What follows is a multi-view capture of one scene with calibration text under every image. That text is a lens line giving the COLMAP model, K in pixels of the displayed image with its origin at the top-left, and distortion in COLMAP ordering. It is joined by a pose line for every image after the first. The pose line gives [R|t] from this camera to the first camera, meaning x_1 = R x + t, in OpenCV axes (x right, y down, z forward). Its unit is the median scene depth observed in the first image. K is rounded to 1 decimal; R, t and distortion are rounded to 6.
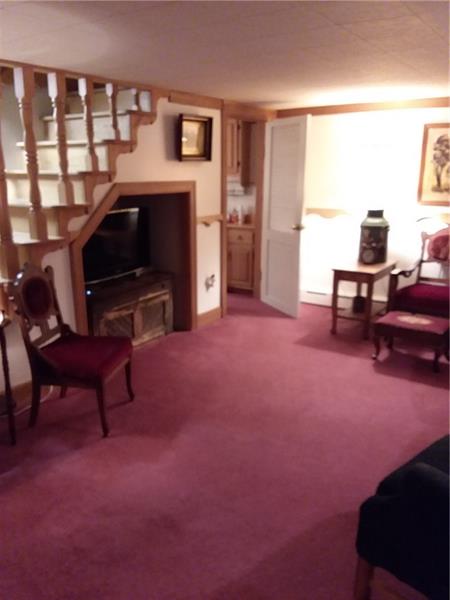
lens RADIAL K [[490.2, 0, 223.2], [0, 490.2, 299.9], [0, 0, 1]] dist [0.035738, -0.056882]
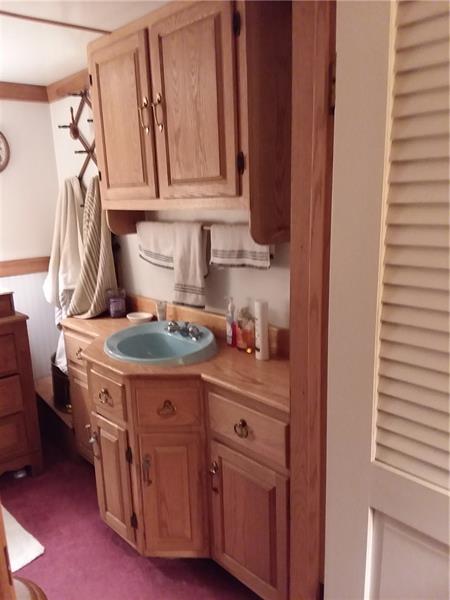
lens RADIAL K [[490.2, 0, 223.2], [0, 490.2, 302.2], [0, 0, 1]] dist [0.035738, -0.056882]
pose [[0.980112, 0.017590, -0.197665, 0.085373], [-0.026318, 0.998787, -0.041616, -0.208407], [0.196694, 0.045990, 0.979386, 0.813496]]
